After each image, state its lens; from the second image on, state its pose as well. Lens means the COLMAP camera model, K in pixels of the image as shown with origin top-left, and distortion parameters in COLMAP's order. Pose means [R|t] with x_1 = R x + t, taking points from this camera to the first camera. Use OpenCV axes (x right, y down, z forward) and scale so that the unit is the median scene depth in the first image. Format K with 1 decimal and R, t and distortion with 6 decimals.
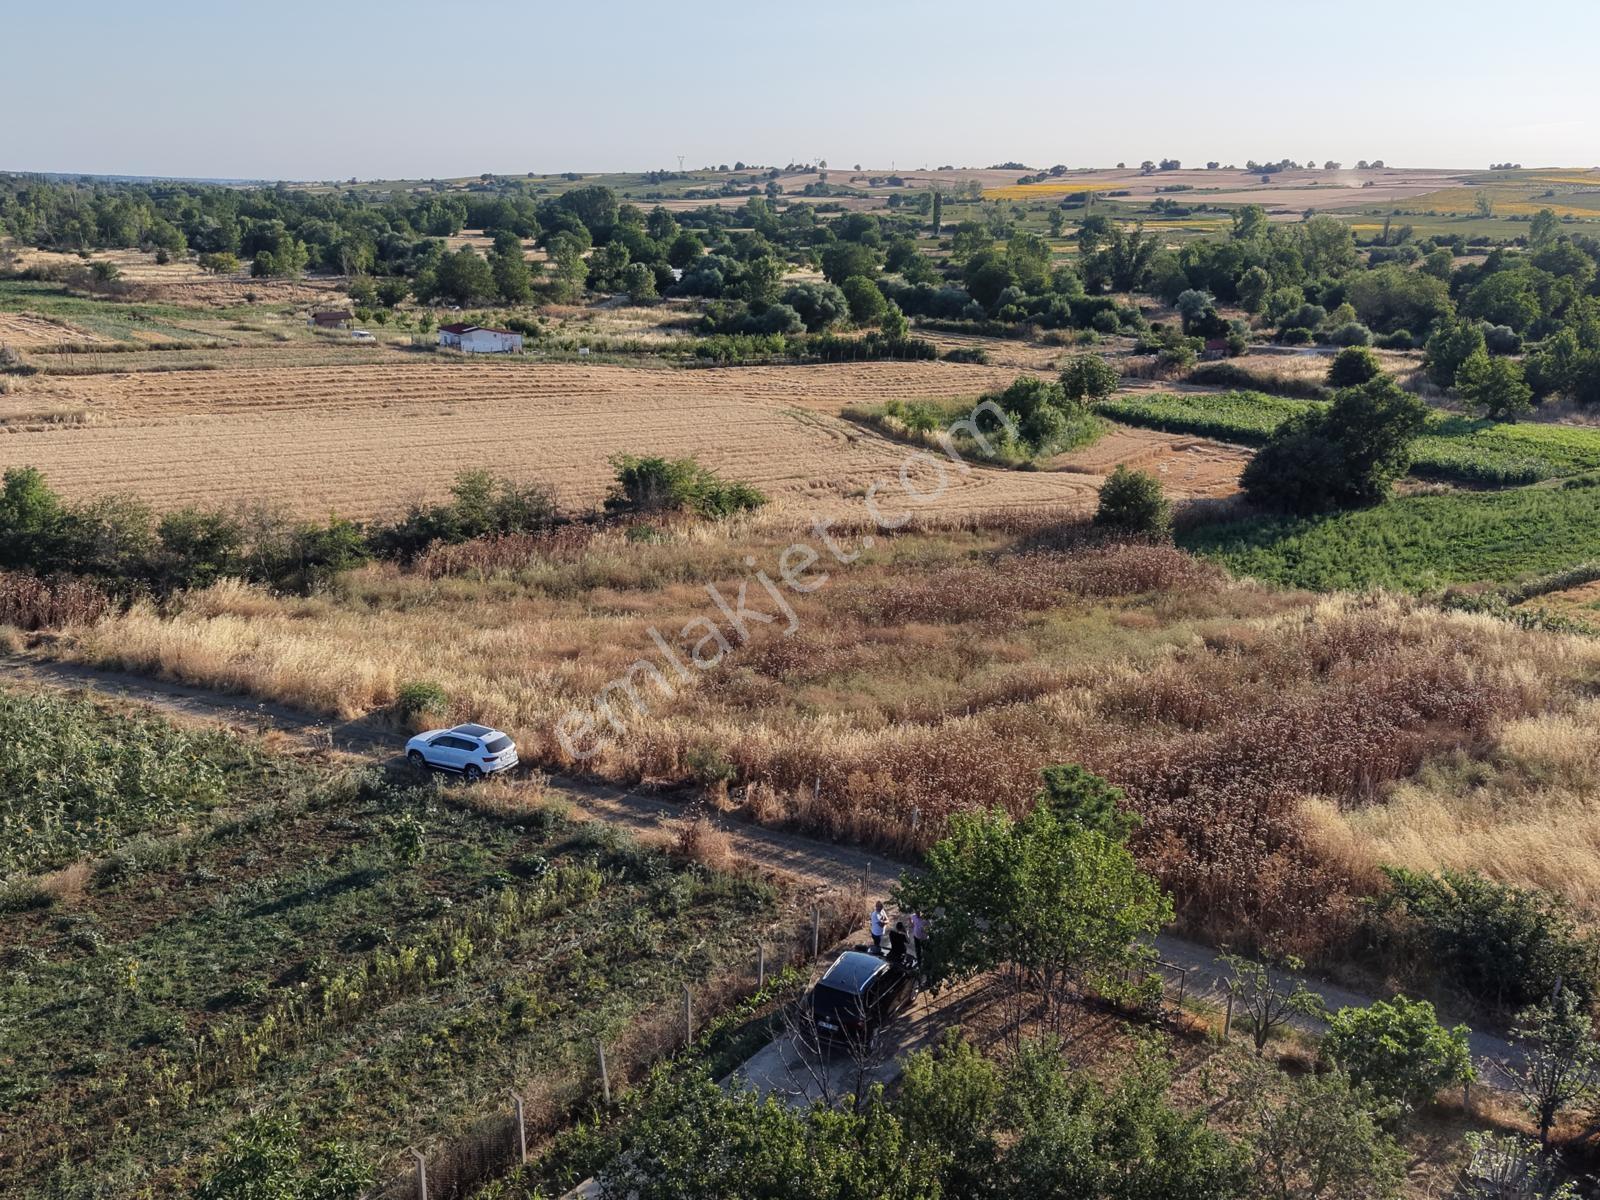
lens RADIAL K [[1356.8, 0, 794.8], [0, 1356.8, 599.0], [0, 0, 1]] dist [0.028224, -0.044931]
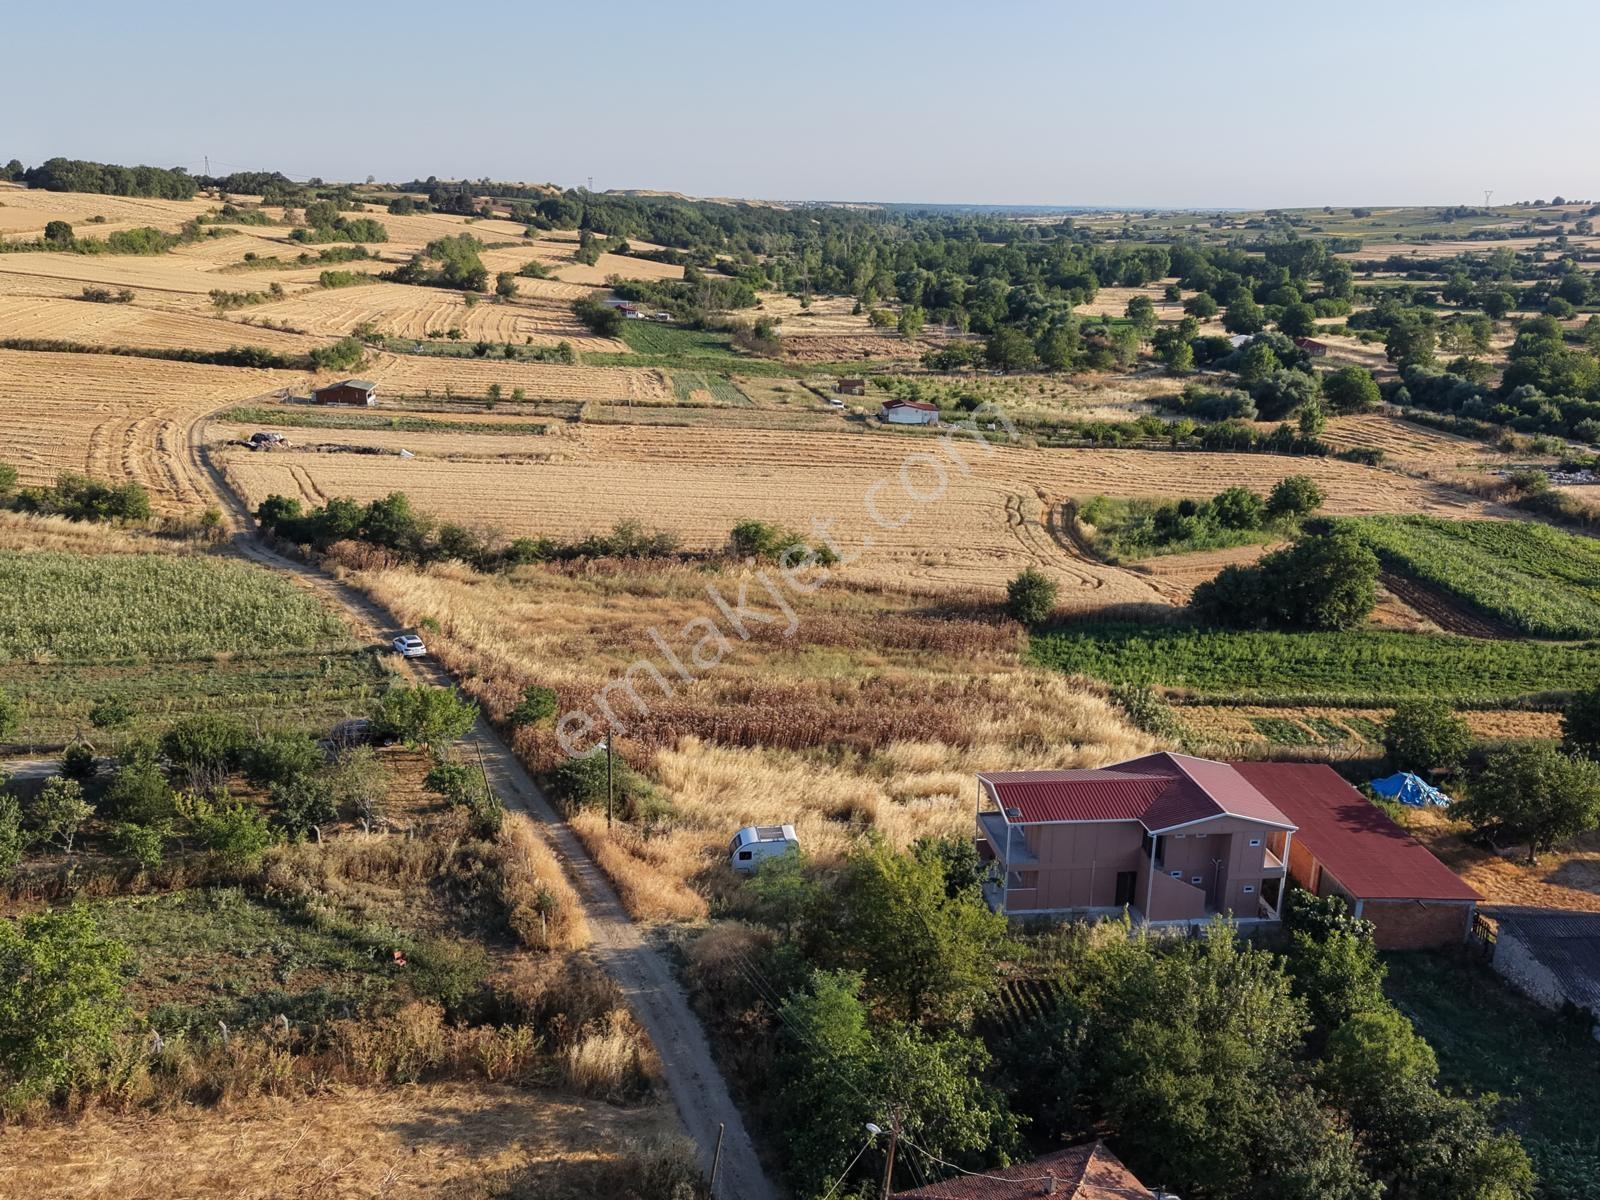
lens RADIAL K [[1356.8, 0, 797.9], [0, 1356.8, 599.3], [0, 0, 1]] dist [0.028224, -0.044931]
pose [[0.844555, 0.147558, -0.514736, 0.638859], [-0.156254, 0.987357, 0.026668, -0.055184], [0.512163, 0.057907, 0.856934, -0.266388]]
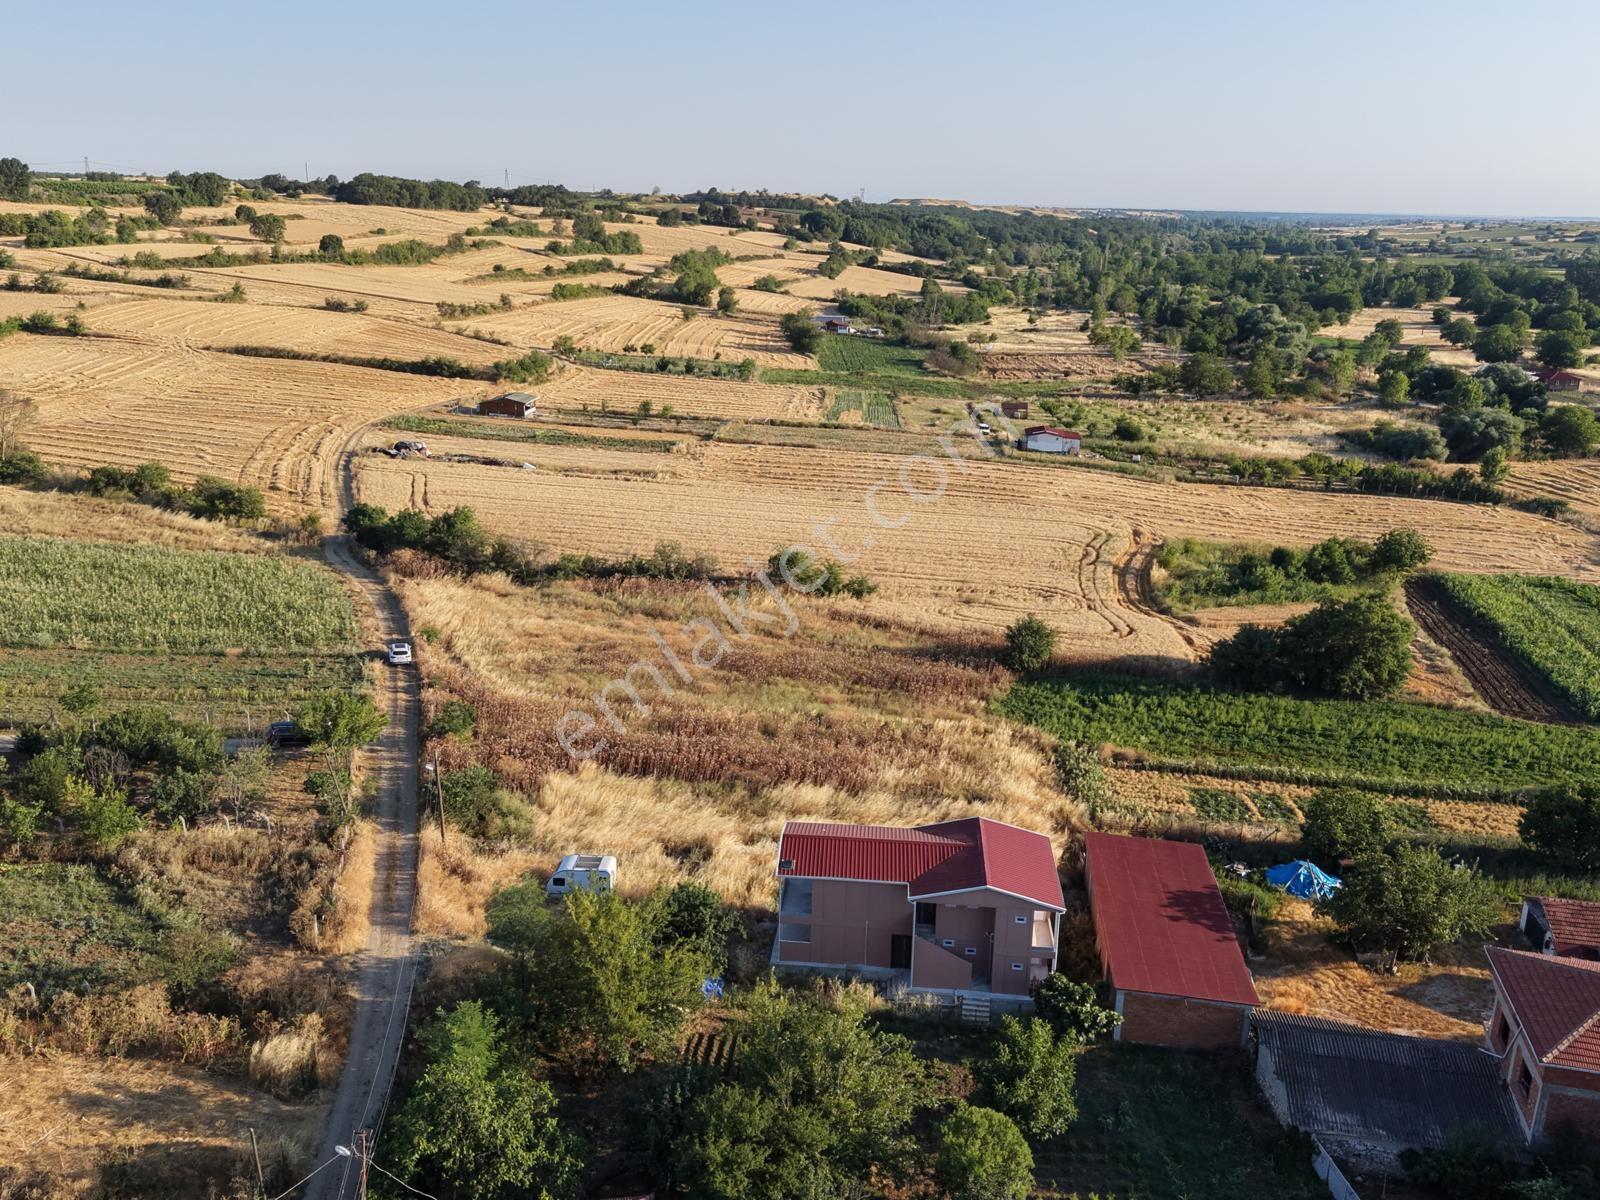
lens RADIAL K [[1356.8, 0, 800.4], [0, 1356.8, 602.6], [0, 0, 1]] dist [0.028224, -0.044931]
pose [[0.715464, 0.193155, -0.671418, 0.833388], [-0.206895, 0.976494, 0.060452, -0.120486], [0.667312, 0.095662, 0.738609, -0.144814]]
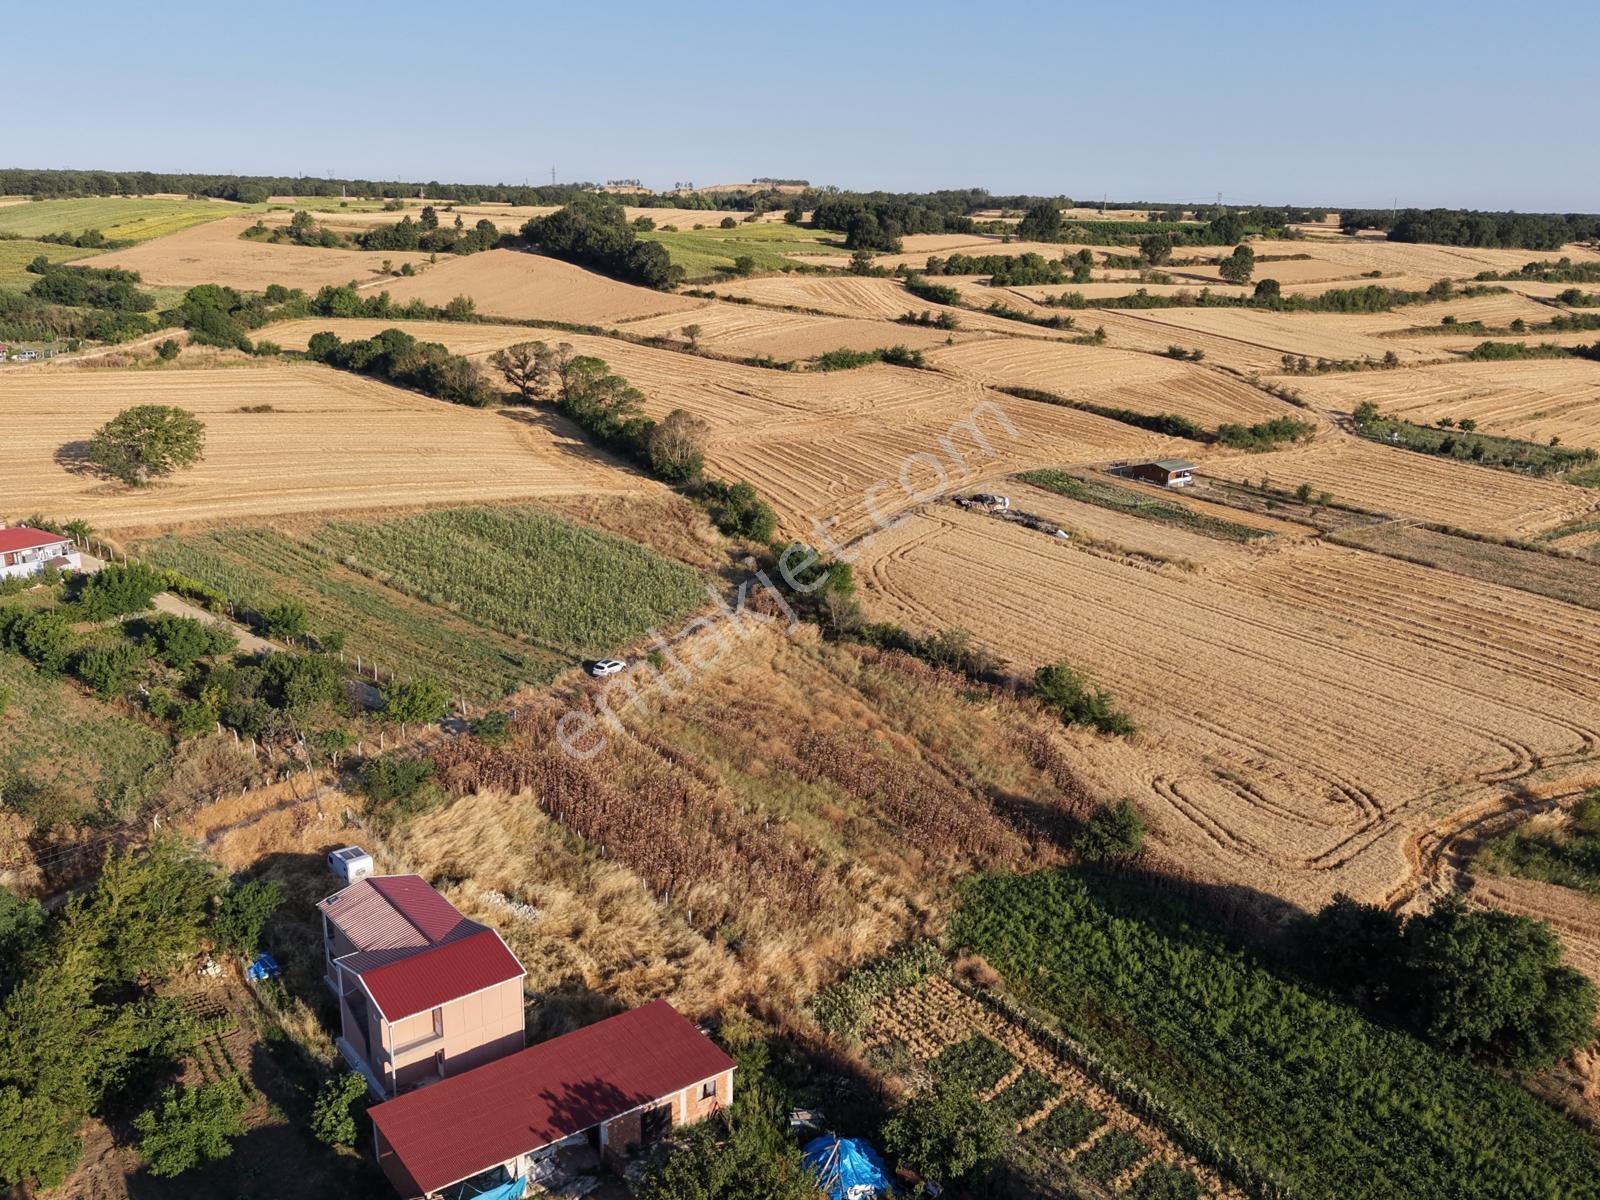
lens RADIAL K [[1356.8, 0, 794.7], [0, 1356.8, 615.2], [0, 0, 1]] dist [0.028224, -0.044931]
pose [[-0.020225, 0.271172, -0.962319, 1.106696], [-0.302506, 0.915740, 0.264404, -0.388043], [0.952933, 0.296455, 0.063511, 0.512904]]
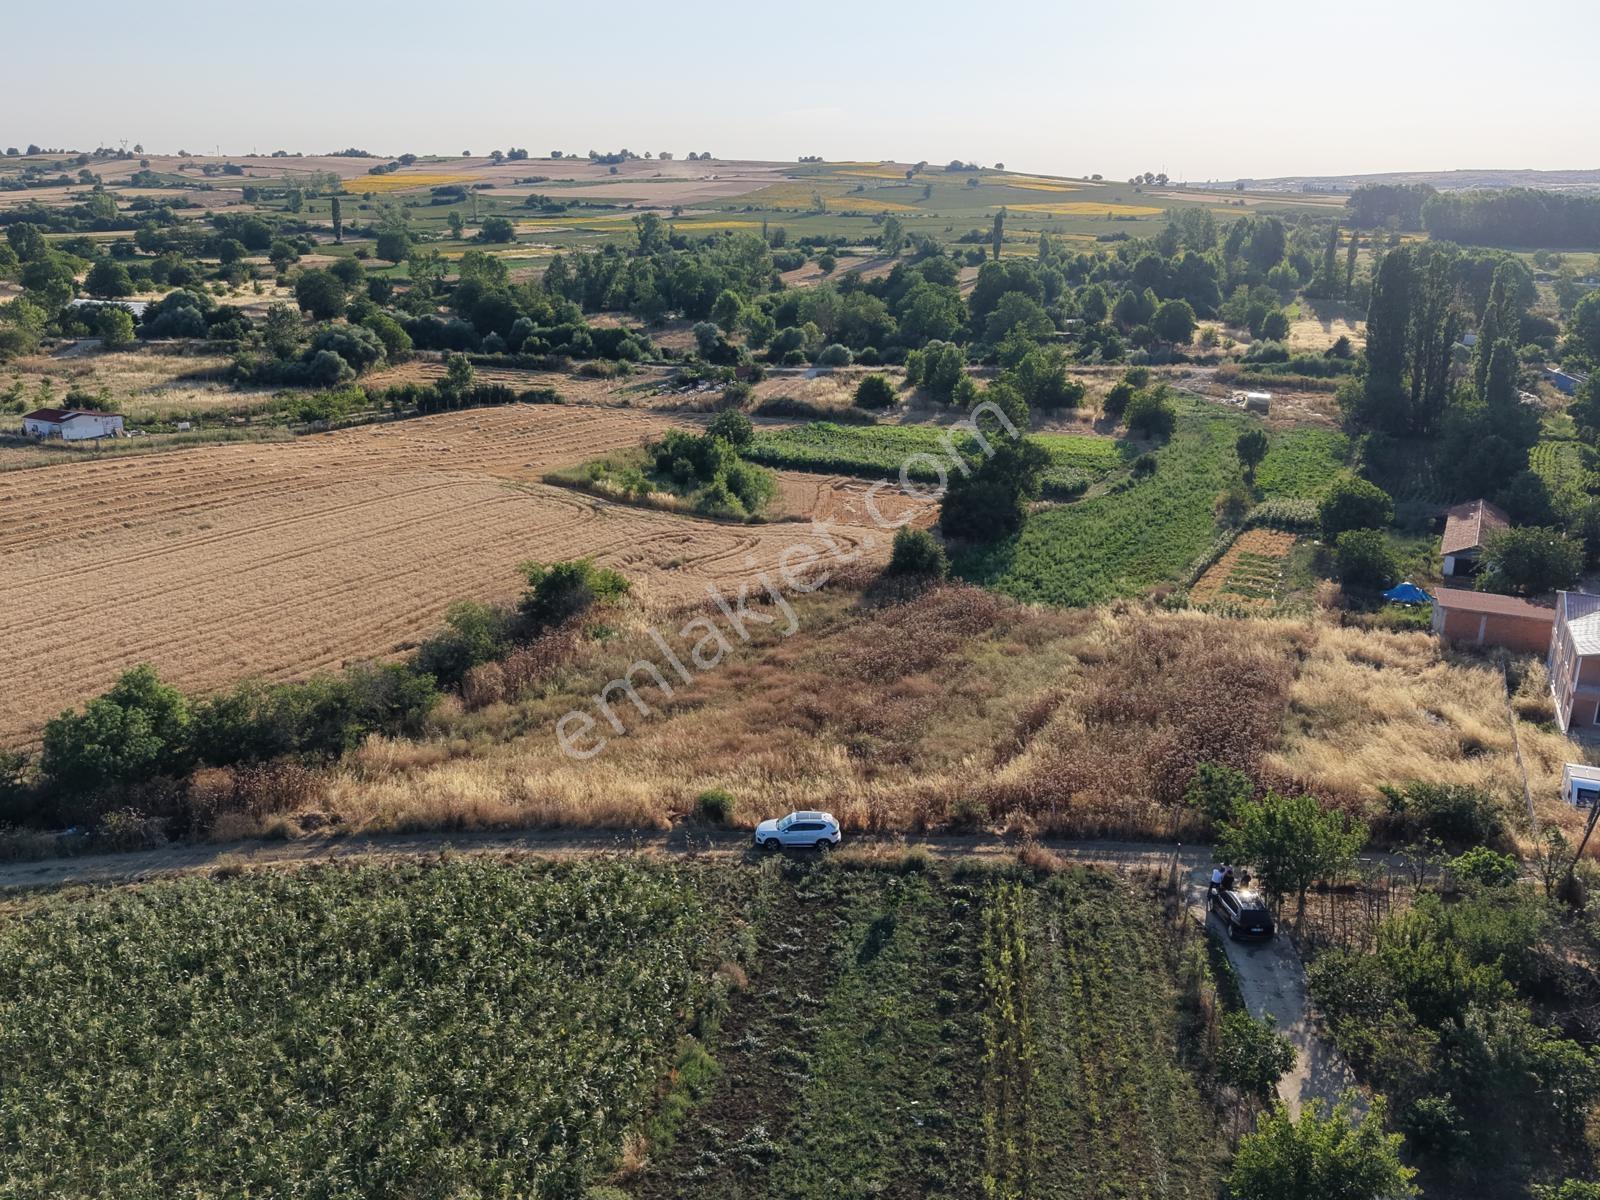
lens RADIAL K [[1356.8, 0, 796.9], [0, 1356.8, 610.3], [0, 0, 1]] dist [0.028224, -0.044931]
pose [[0.891812, -0.137659, 0.430954, -0.359943], [0.128084, 0.990435, 0.051317, -0.081921], [-0.433896, 0.009433, 0.900914, -0.111695]]
